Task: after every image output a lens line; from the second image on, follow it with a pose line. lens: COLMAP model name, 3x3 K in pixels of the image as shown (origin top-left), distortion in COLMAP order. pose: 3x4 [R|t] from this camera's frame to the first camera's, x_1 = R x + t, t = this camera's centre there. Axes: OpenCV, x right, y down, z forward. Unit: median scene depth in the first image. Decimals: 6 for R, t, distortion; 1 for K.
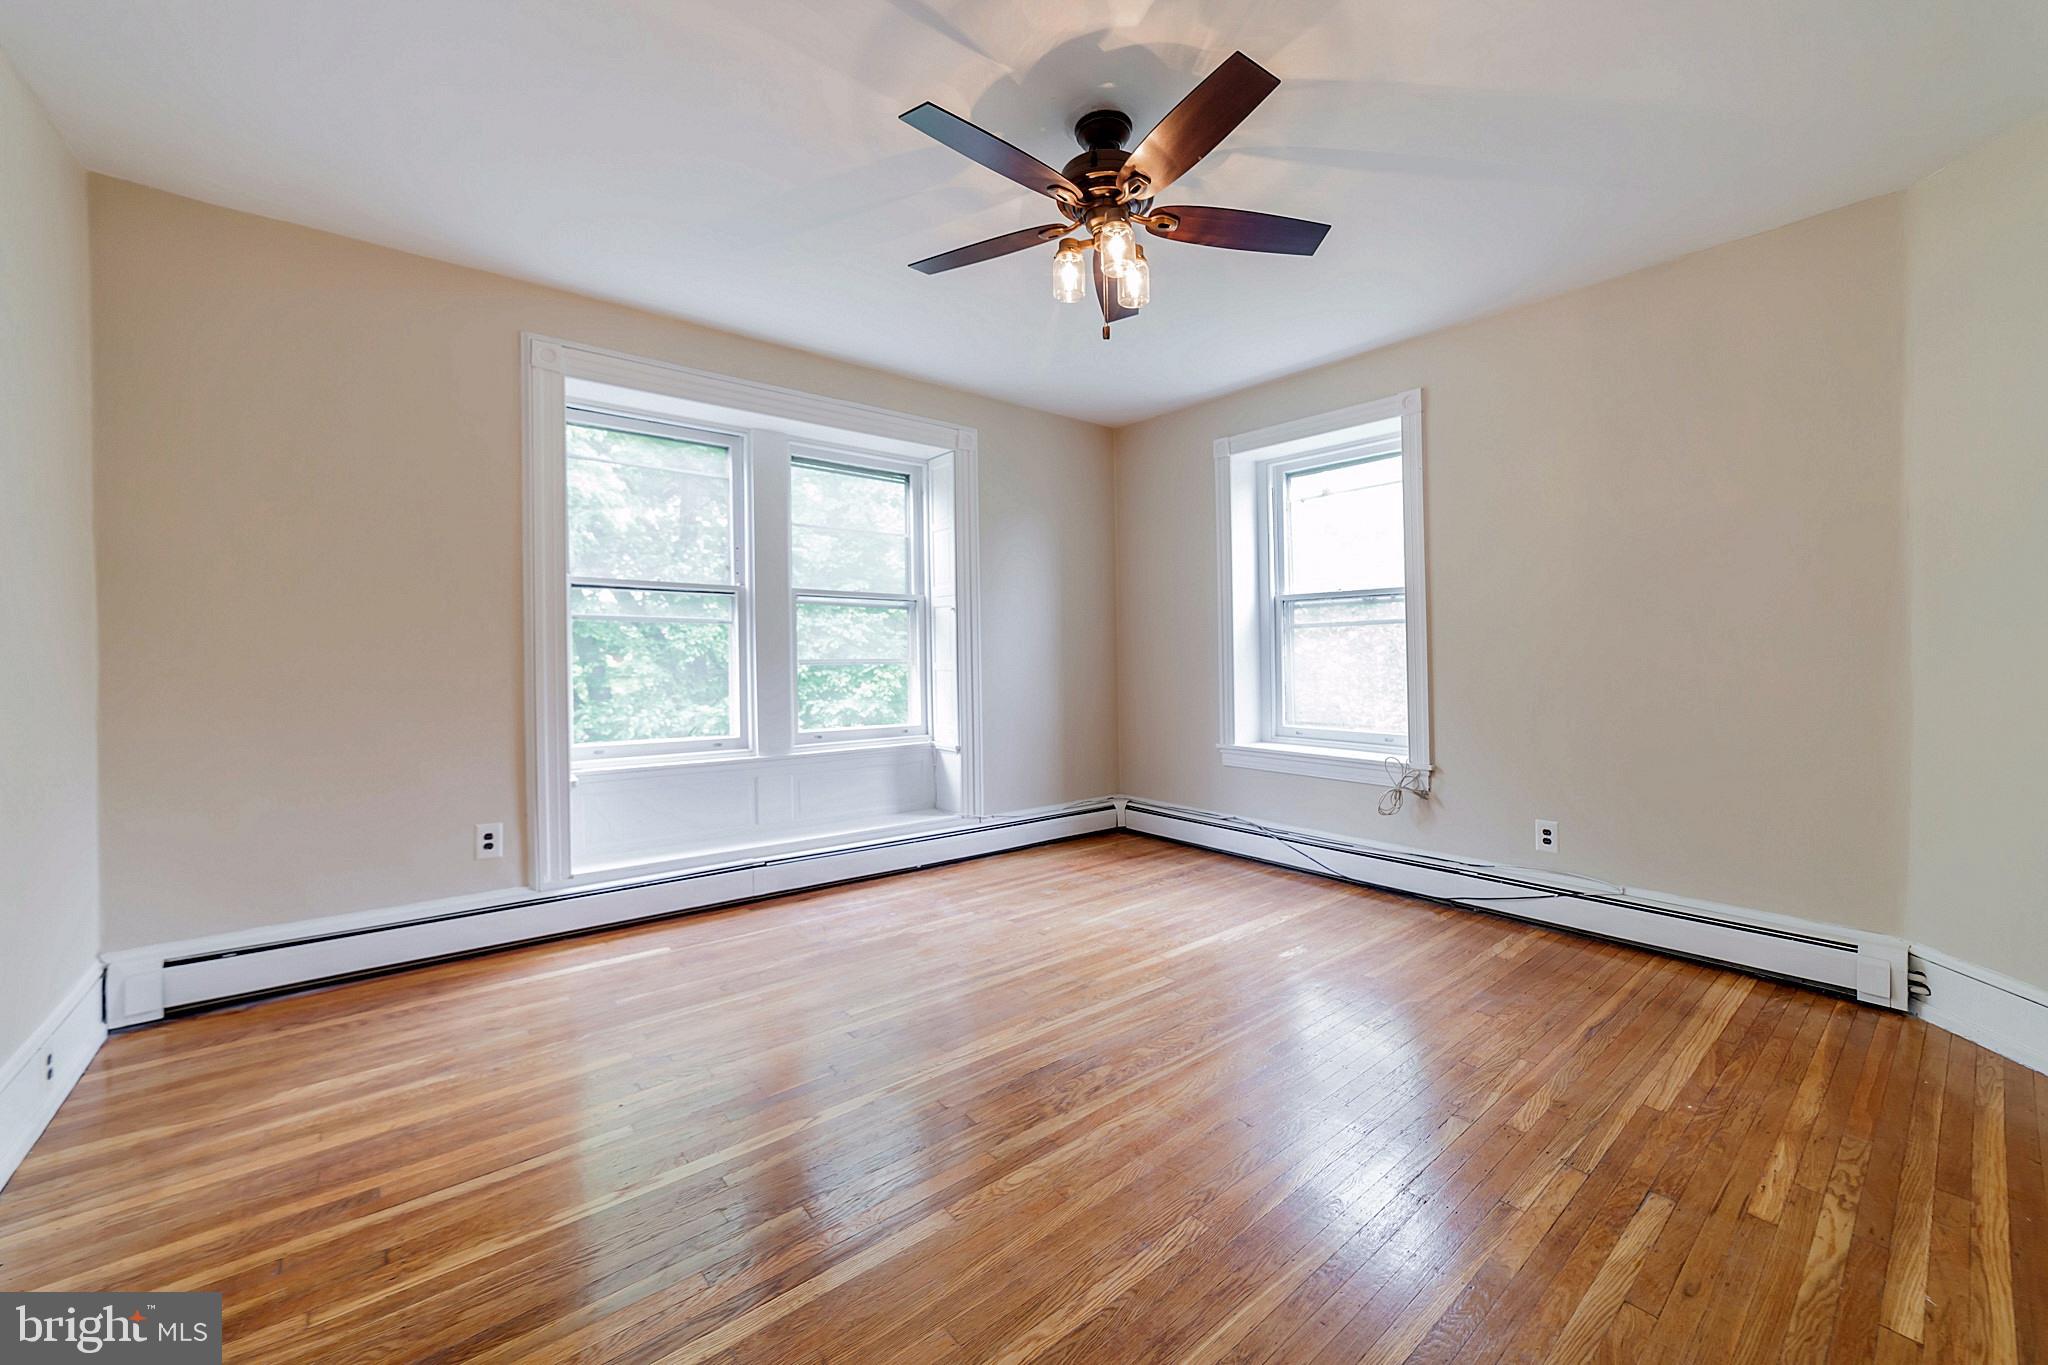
lens RADIAL K [[797.5, 0, 1033.2], [0, 797.5, 669.7], [0, 0, 1]] dist [-0.003710, 0.000258]
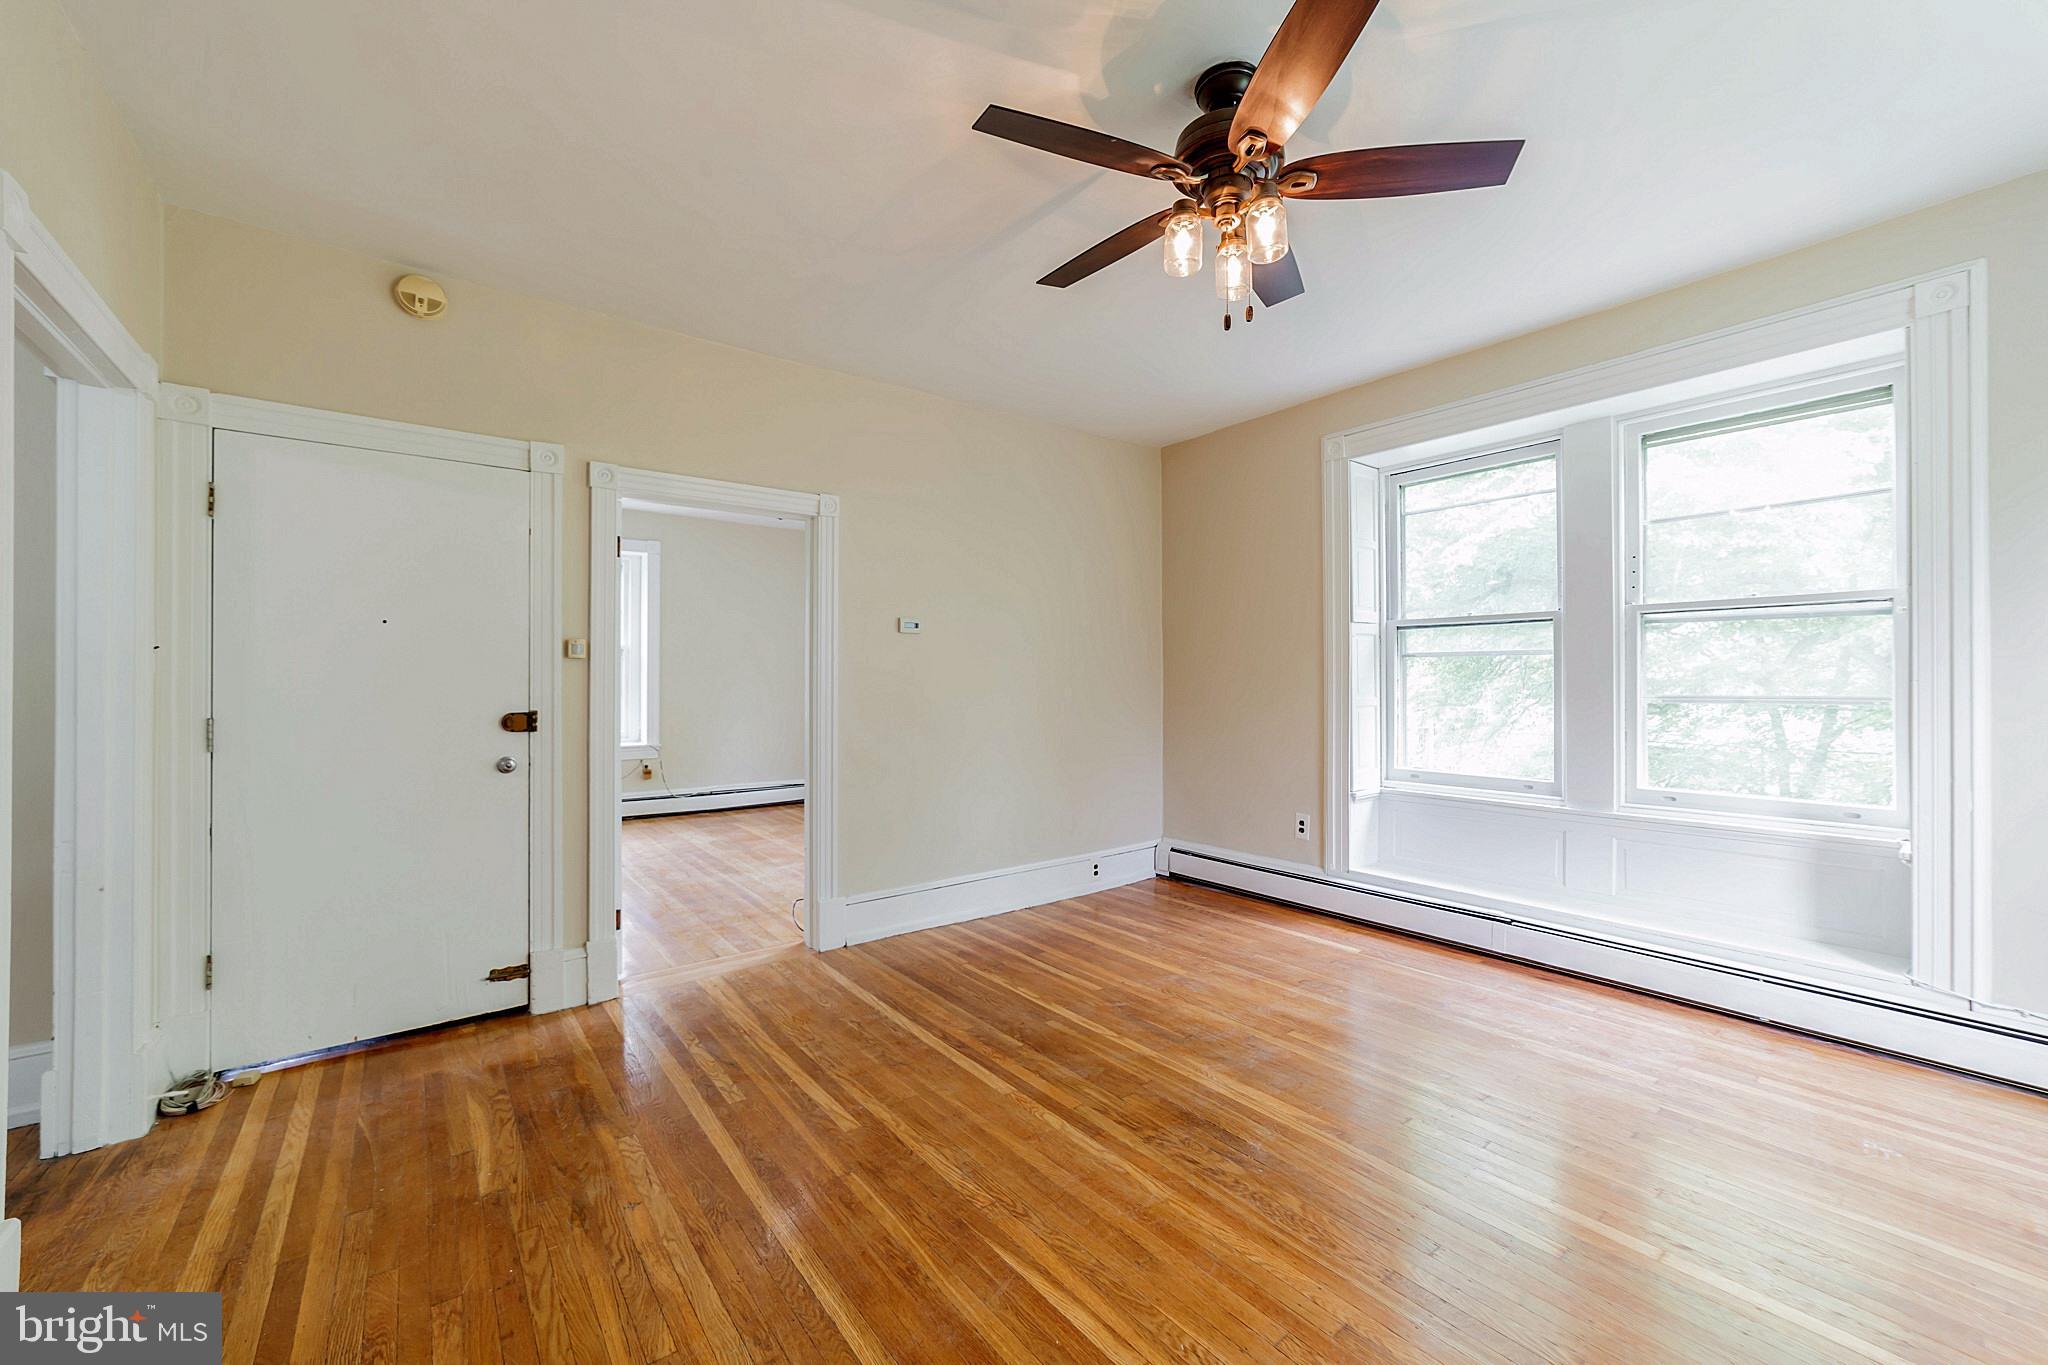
lens RADIAL K [[797.5, 0, 1033.2], [0, 797.5, 669.7], [0, 0, 1]] dist [-0.003710, 0.000258]
pose [[-0.027832, -0.021140, -0.999389, 0.825243], [-0.013481, 0.999693, -0.020771, -0.024244], [0.999522, 0.012895, -0.028109, 0.664590]]
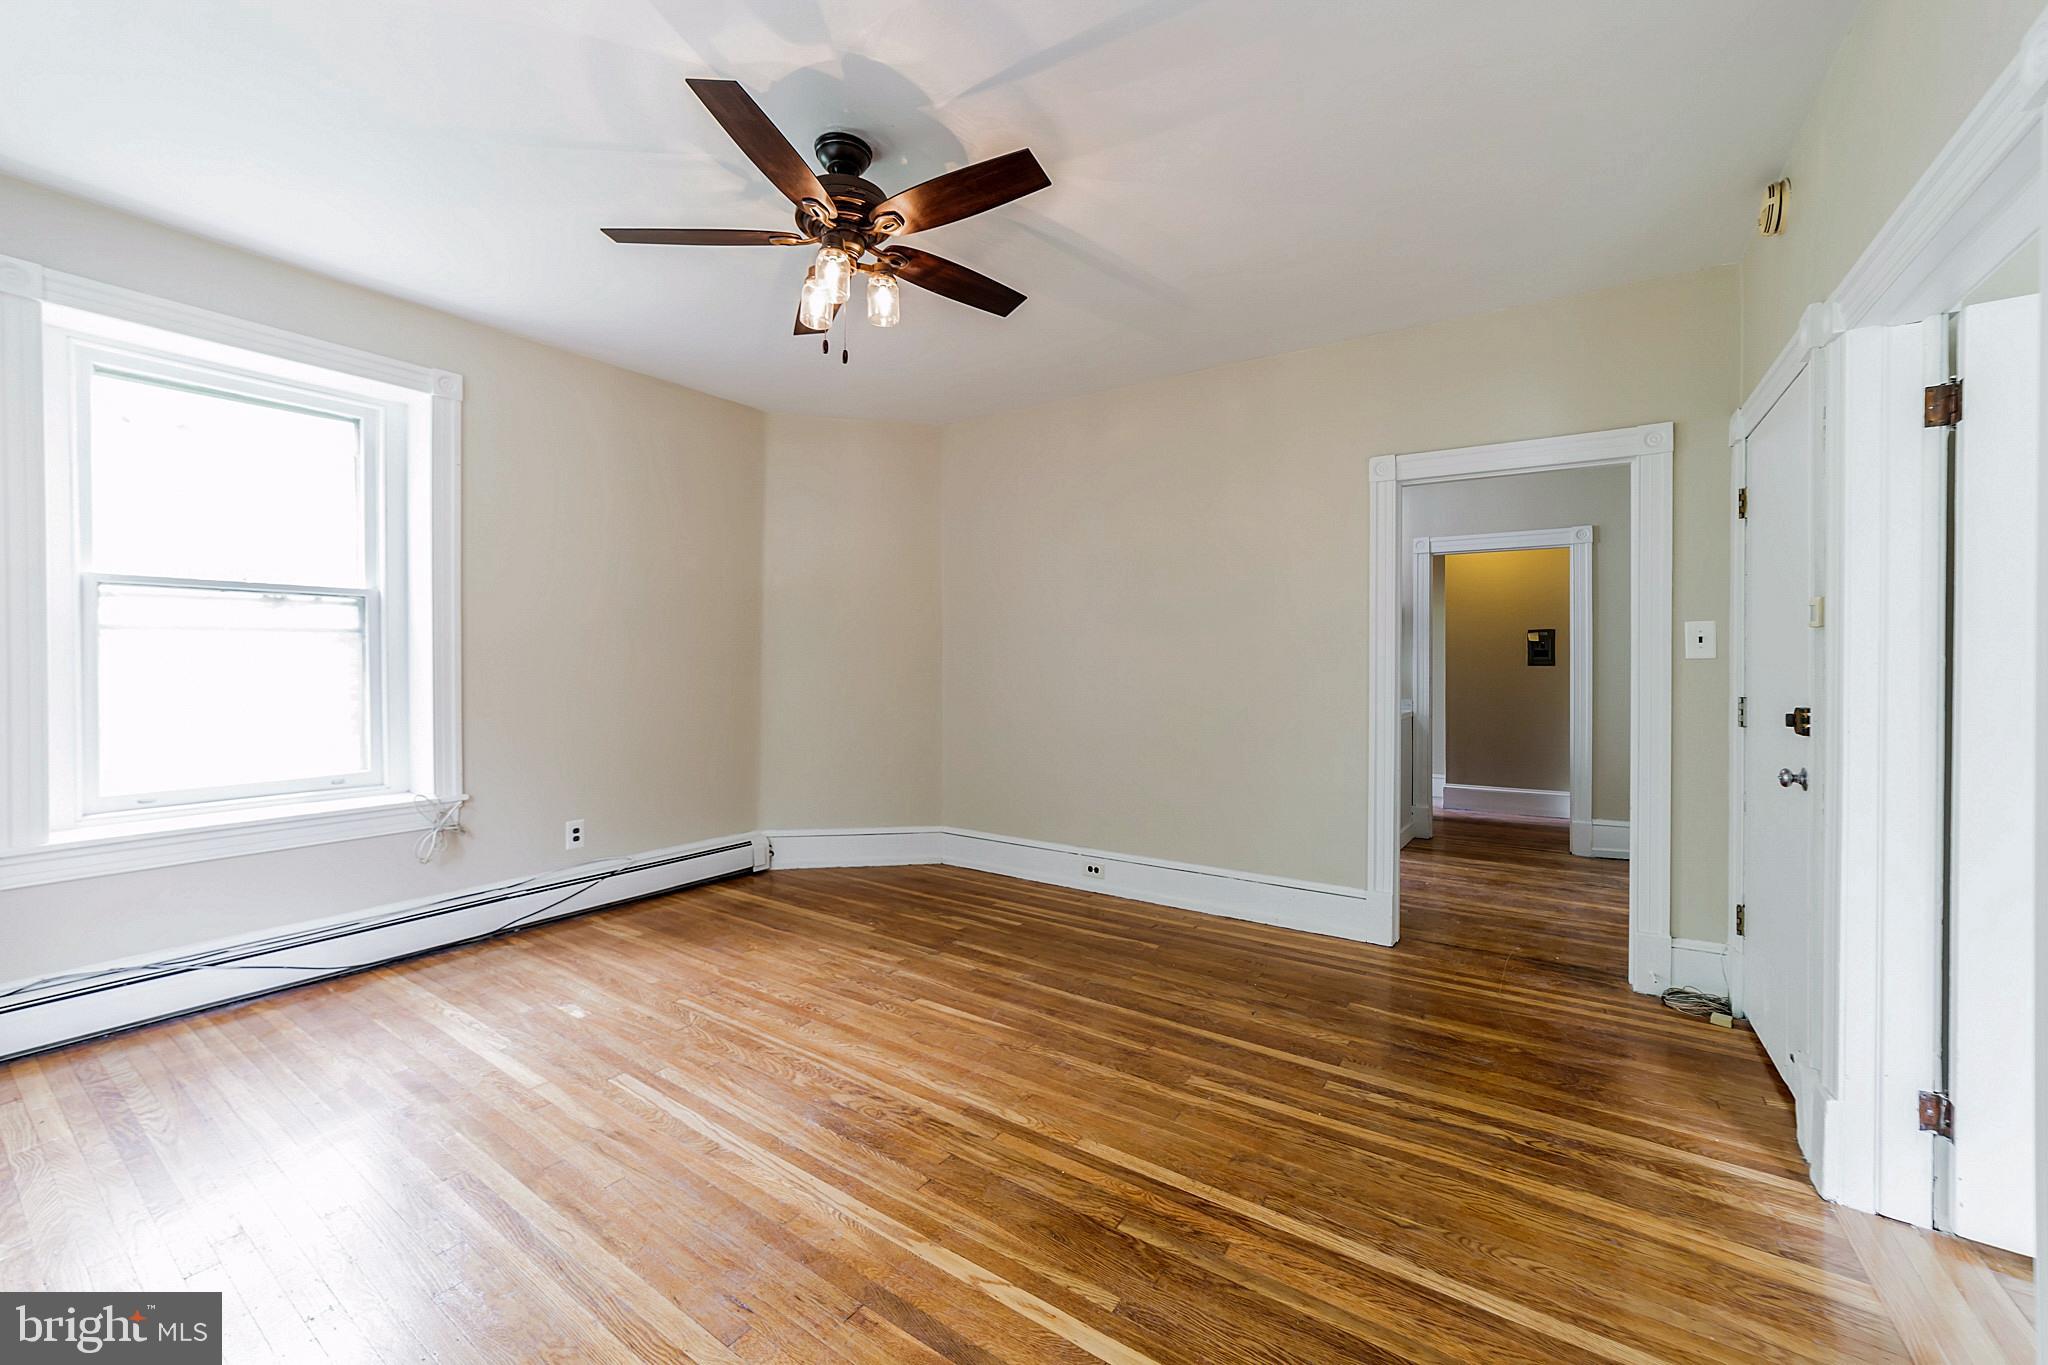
lens RADIAL K [[797.5, 0, 1033.2], [0, 797.5, 669.7], [0, 0, 1]] dist [-0.003710, 0.000258]
pose [[-0.285351, -0.004070, 0.958414, -0.780451], [0.012137, 0.999895, 0.007860, -0.032134], [-0.958346, 0.013875, -0.285272, 0.873224]]
